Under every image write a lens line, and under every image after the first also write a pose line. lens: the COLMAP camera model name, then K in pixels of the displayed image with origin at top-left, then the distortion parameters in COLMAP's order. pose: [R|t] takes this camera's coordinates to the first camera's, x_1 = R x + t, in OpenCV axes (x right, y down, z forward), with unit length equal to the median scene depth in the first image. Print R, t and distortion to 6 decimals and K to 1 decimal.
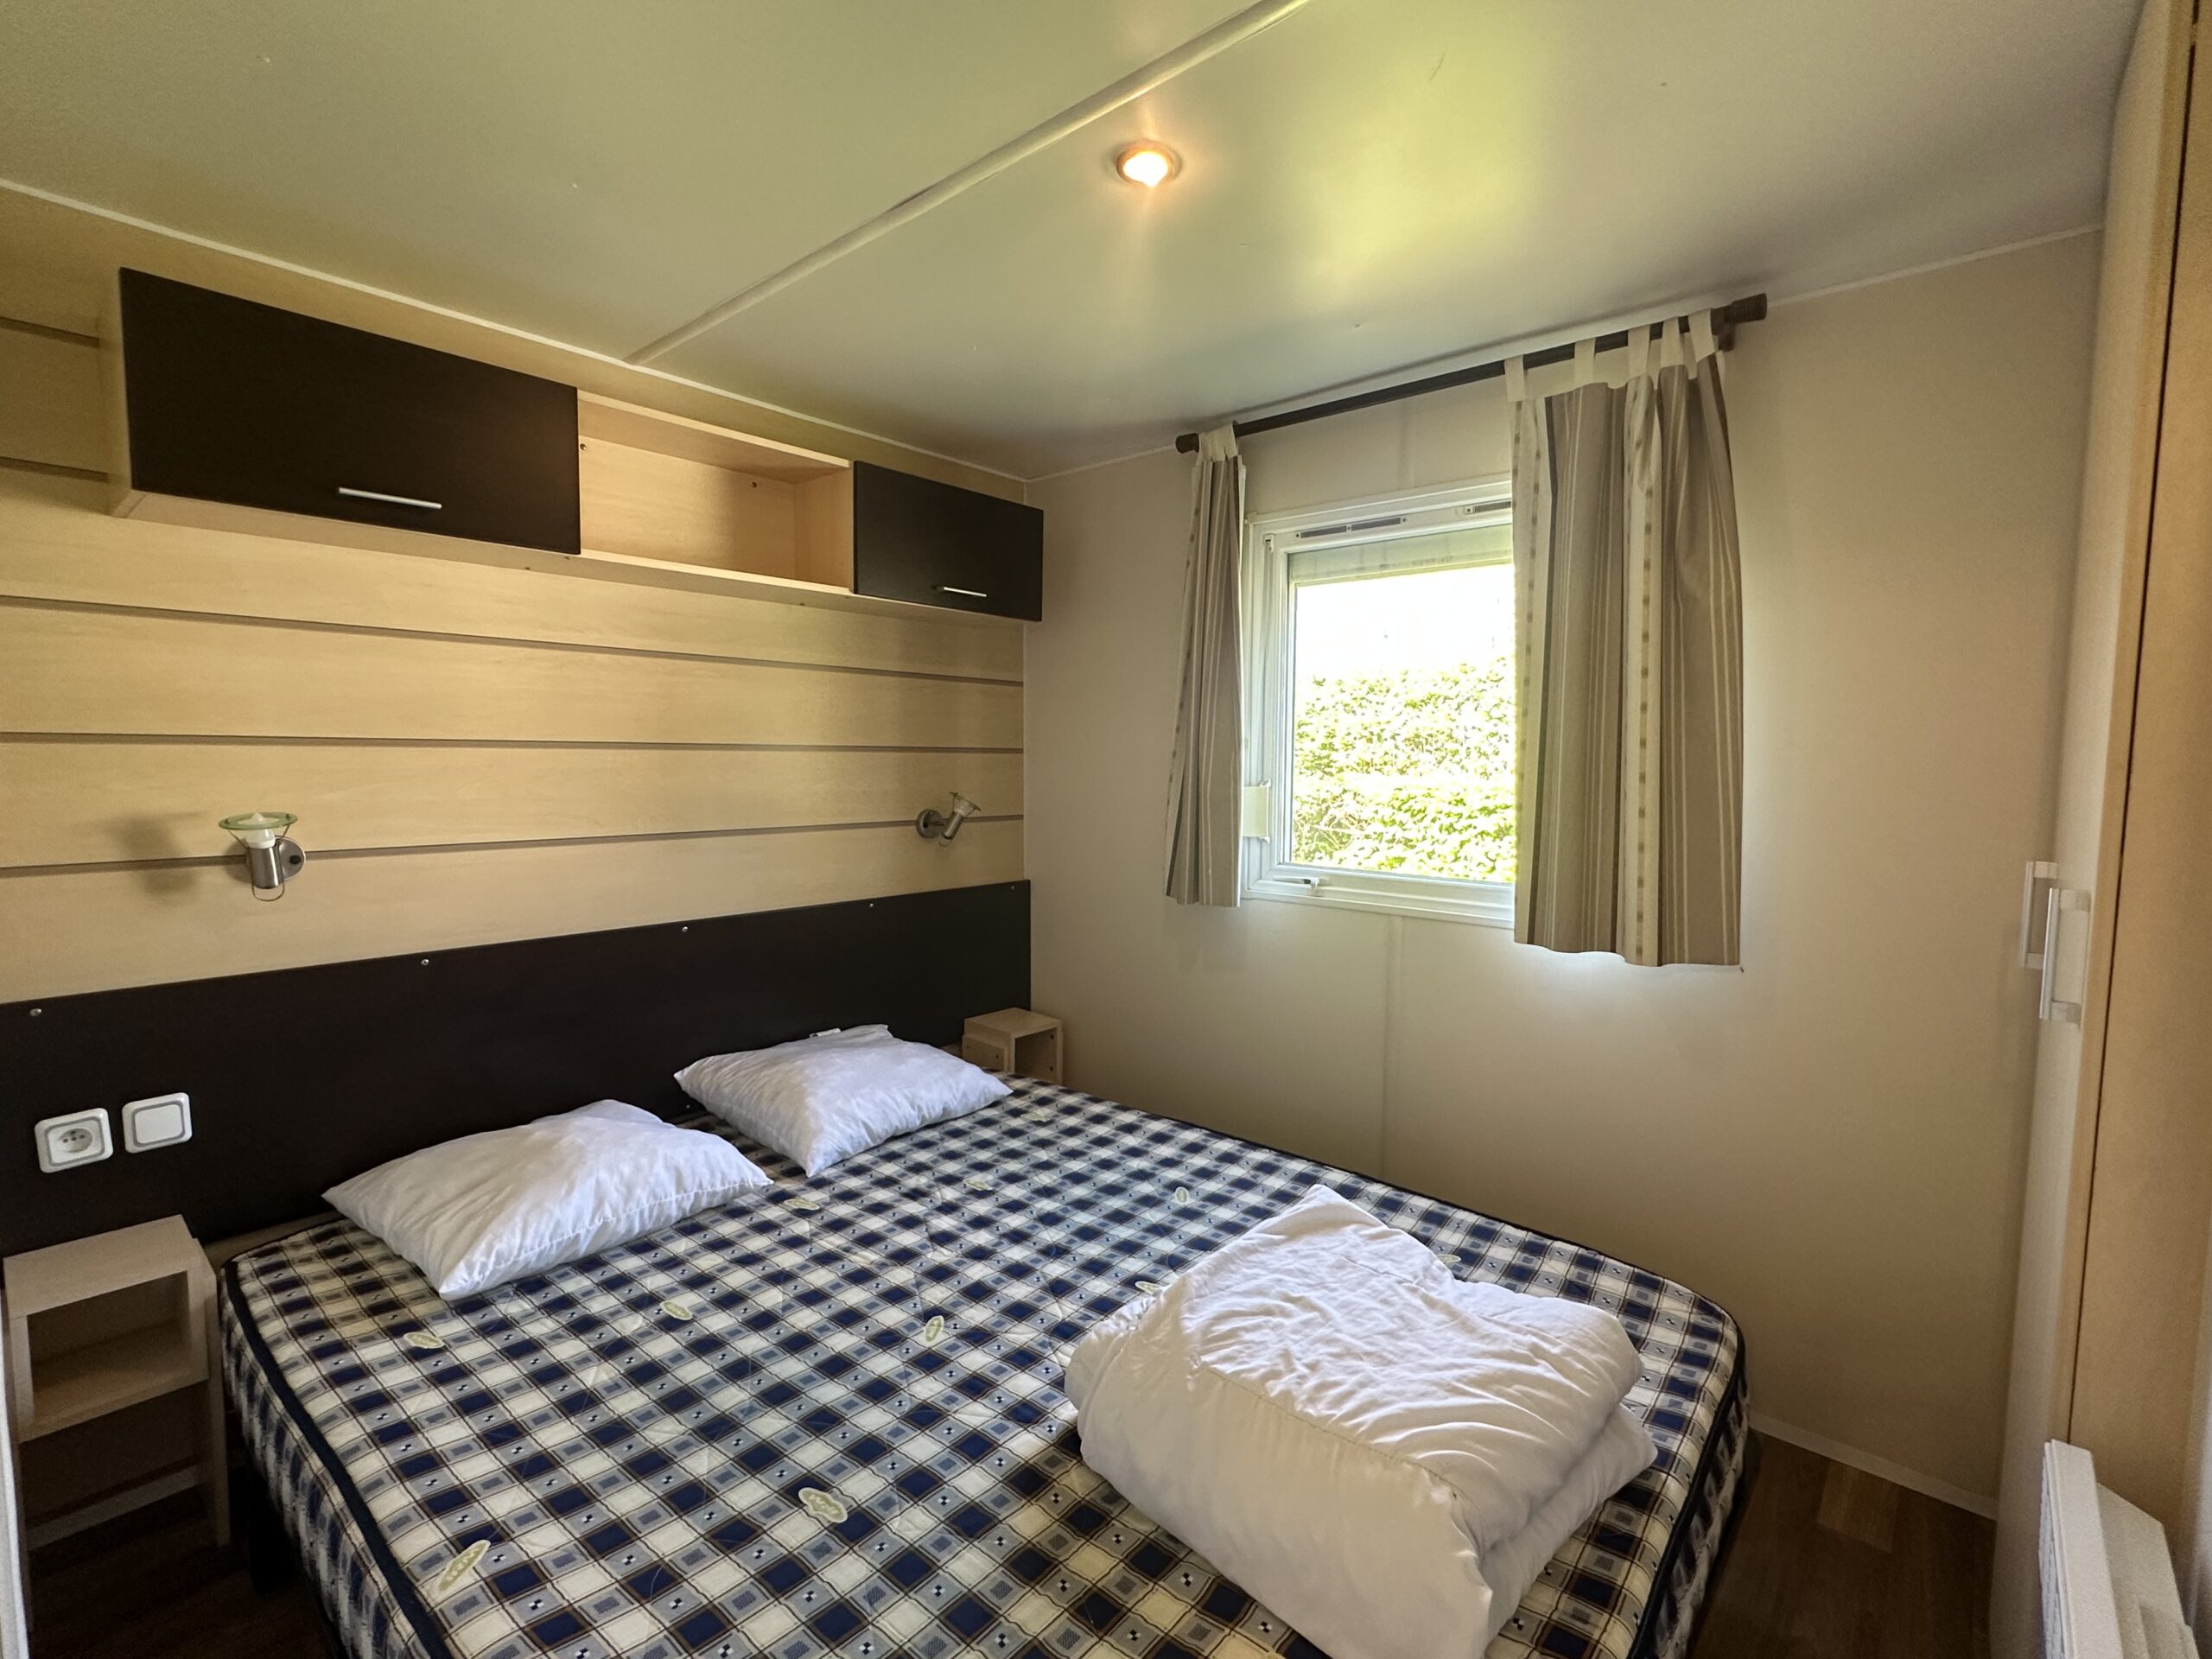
lens RADIAL K [[1033.7, 0, 1093.0], [0, 1033.7, 830.7], [0, 0, 1]] dist [0.002750, 0.000068]
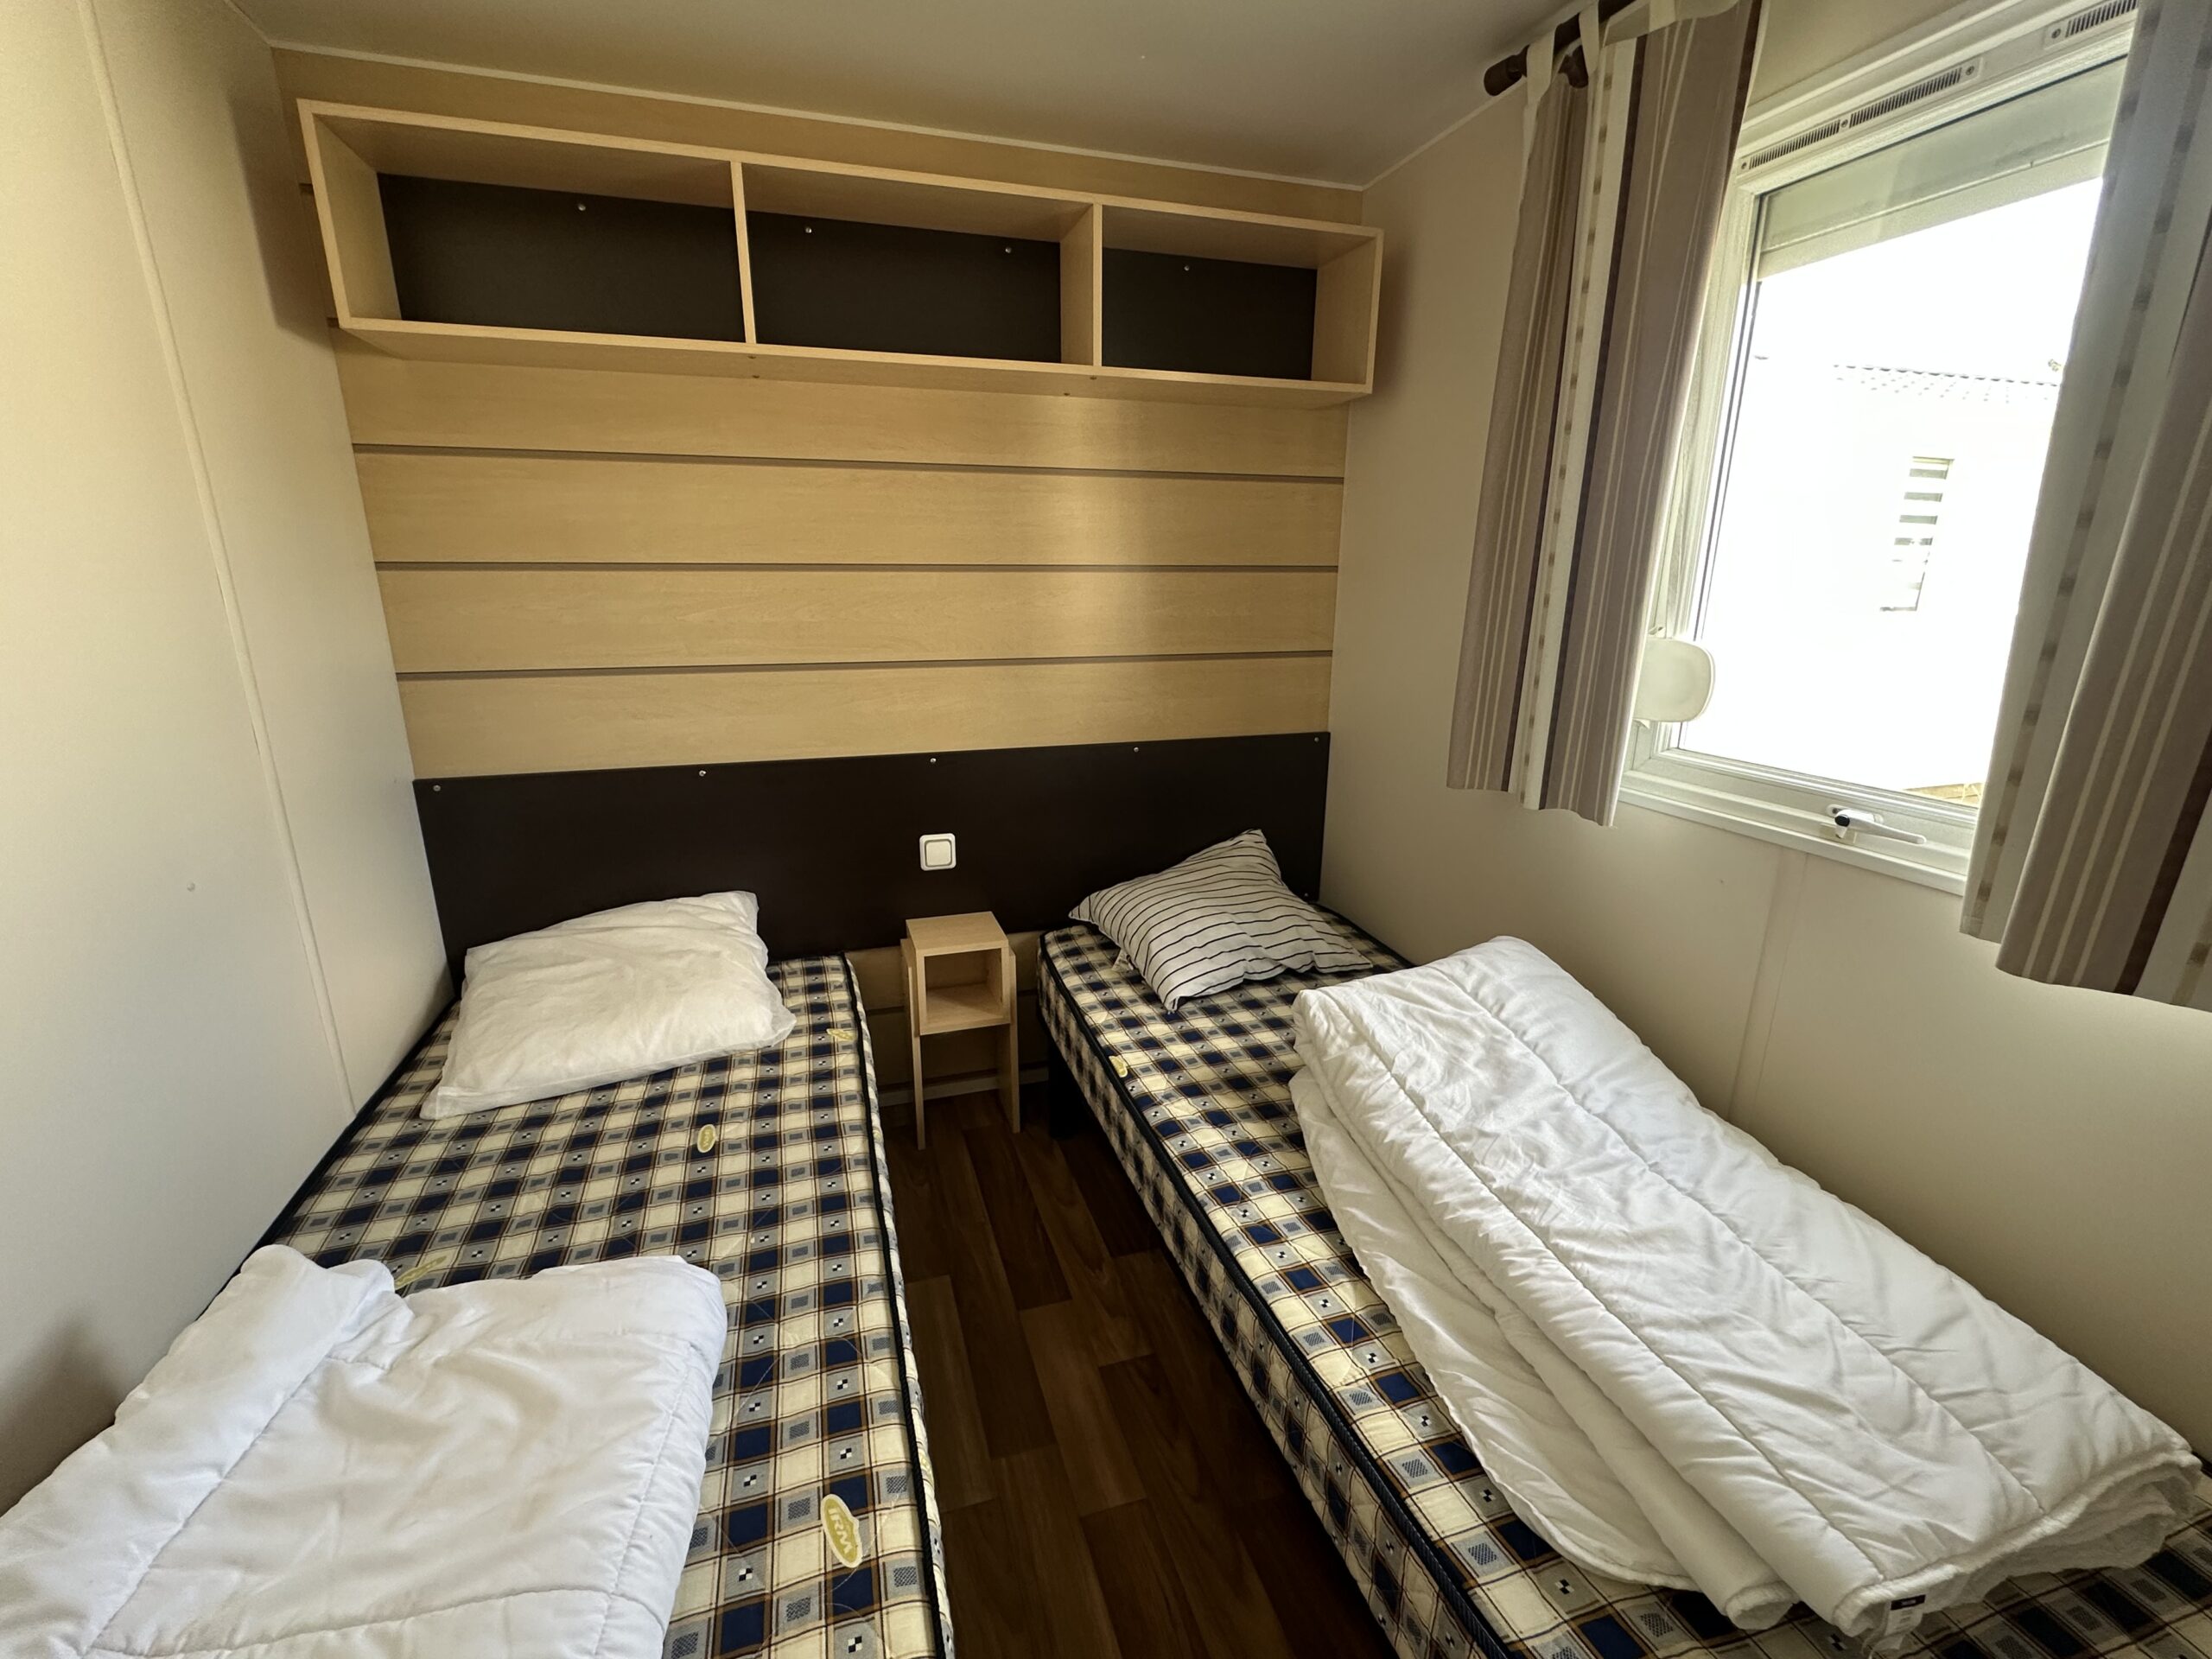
lens RADIAL K [[992.8, 0, 1130.1], [0, 992.8, 834.8], [0, 0, 1]] dist [-0.001418, -0.000104]
pose [[0.866189, 0.118153, -0.485547, 0.191068], [-0.029208, 0.981955, 0.186844, -0.014059], [0.498862, -0.147660, 0.854010, 0.236970]]
